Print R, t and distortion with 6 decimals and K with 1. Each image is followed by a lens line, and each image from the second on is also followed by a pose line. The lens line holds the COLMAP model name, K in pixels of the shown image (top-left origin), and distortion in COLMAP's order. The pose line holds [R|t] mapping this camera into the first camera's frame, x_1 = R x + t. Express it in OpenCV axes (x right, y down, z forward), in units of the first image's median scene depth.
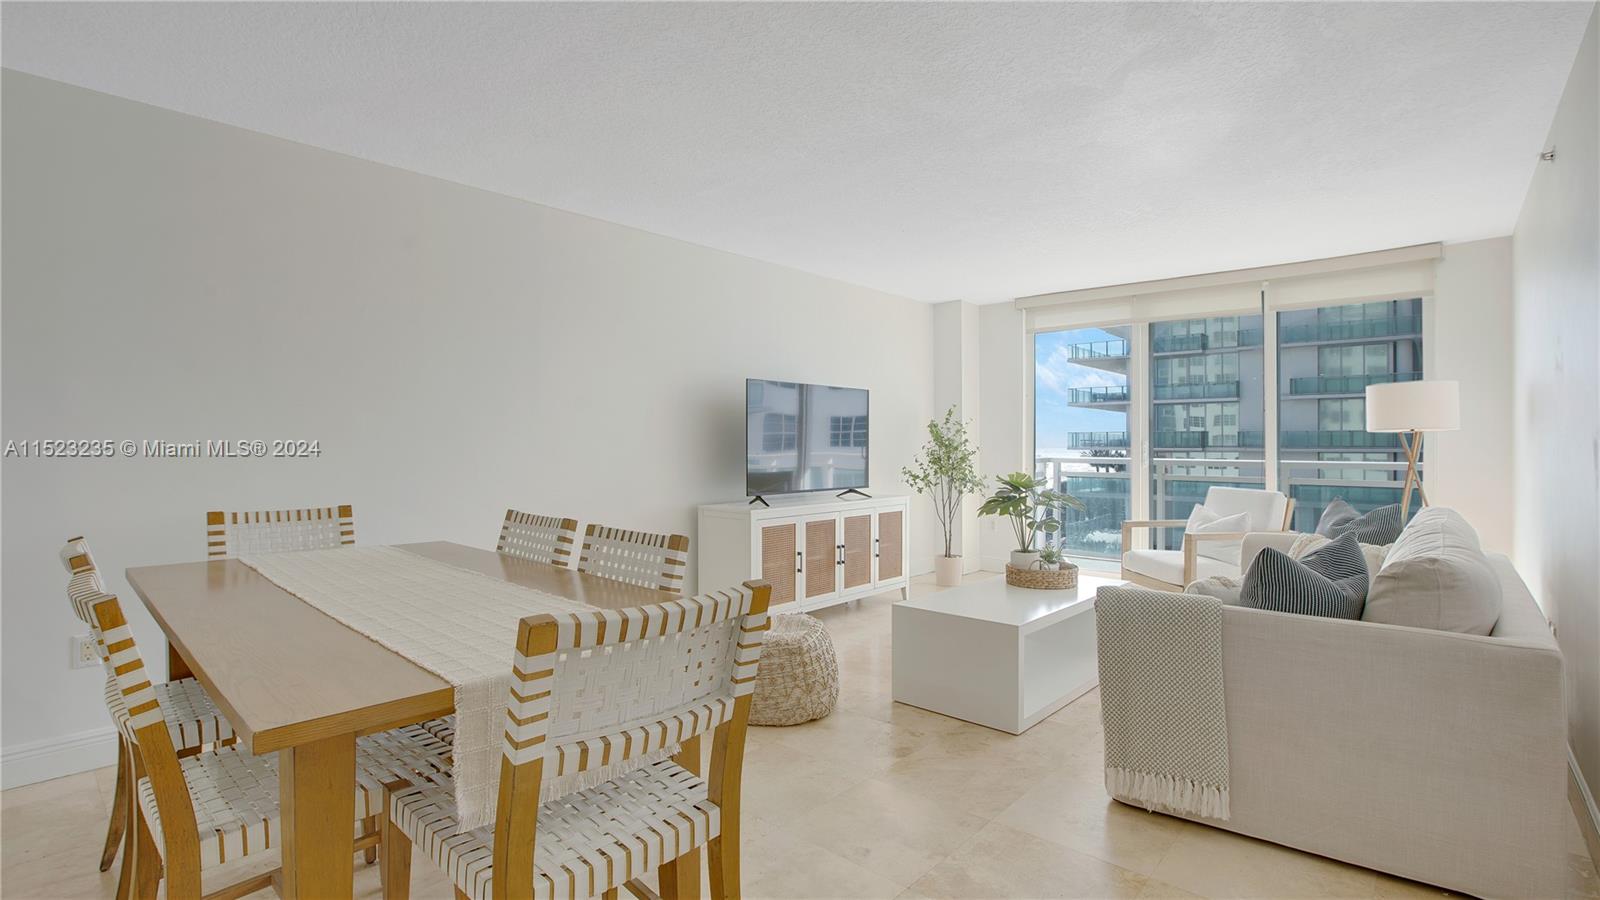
lens RADIAL K [[770.5, 0, 800.3], [0, 770.5, 445.9], [0, 0, 1]] dist [-0.032823, 0.014867]
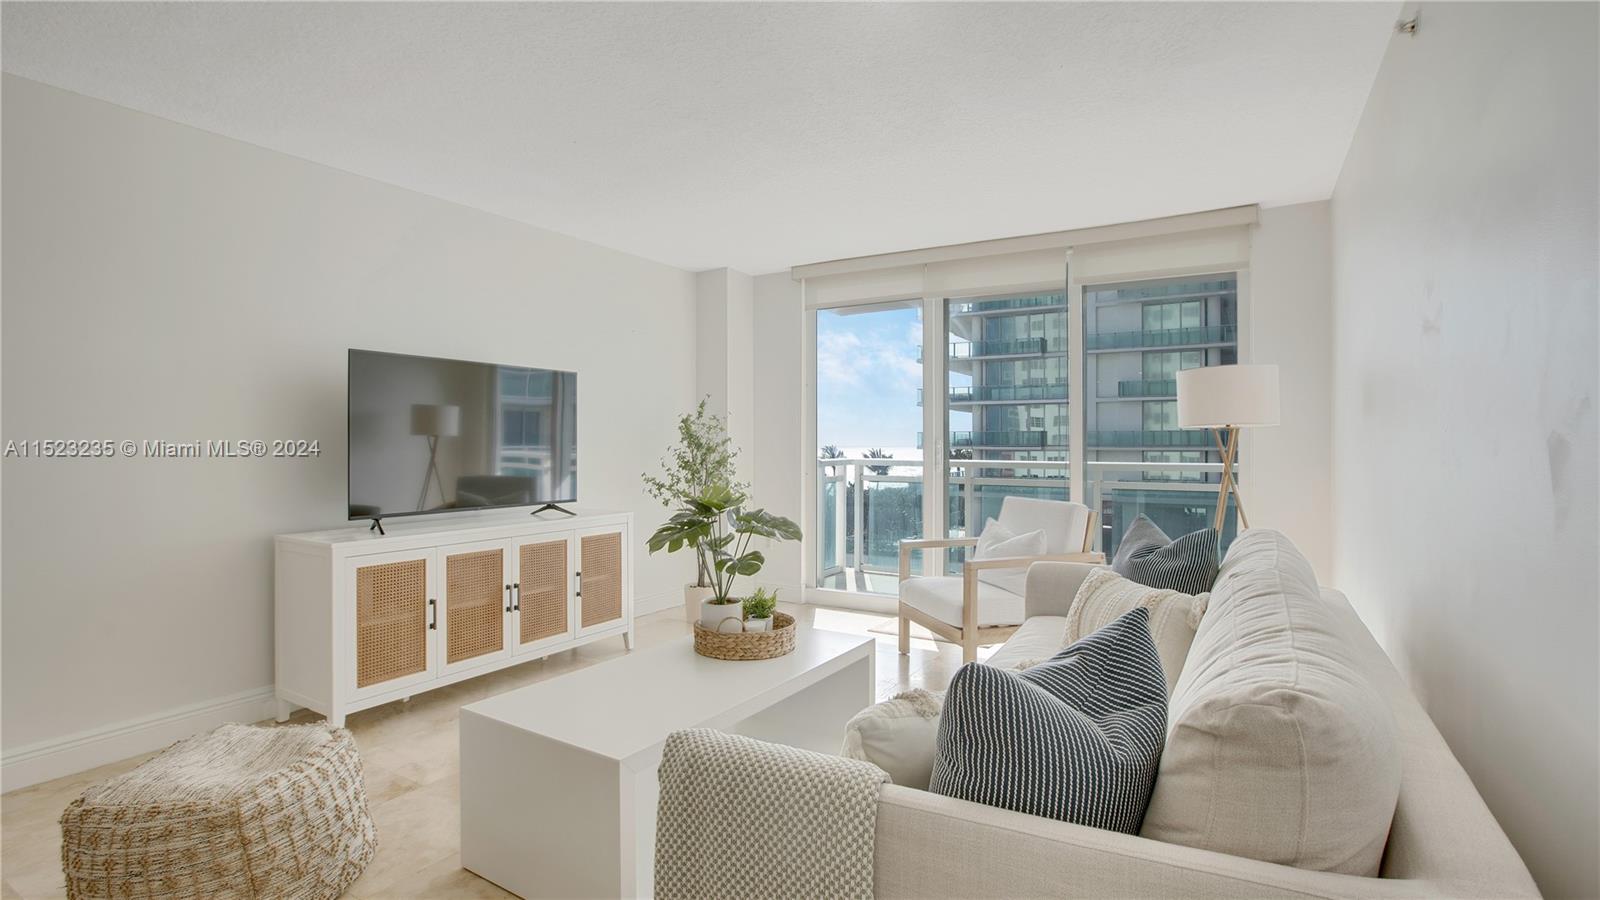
lens RADIAL K [[770.5, 0, 800.3], [0, 770.5, 445.9], [0, 0, 1]] dist [-0.032823, 0.014867]
pose [[0.984577, -0.001084, 0.174947, 0.186633], [0.000944, 0.999999, 0.000881, -0.001067], [-0.174948, -0.000702, 0.984577, 0.241530]]
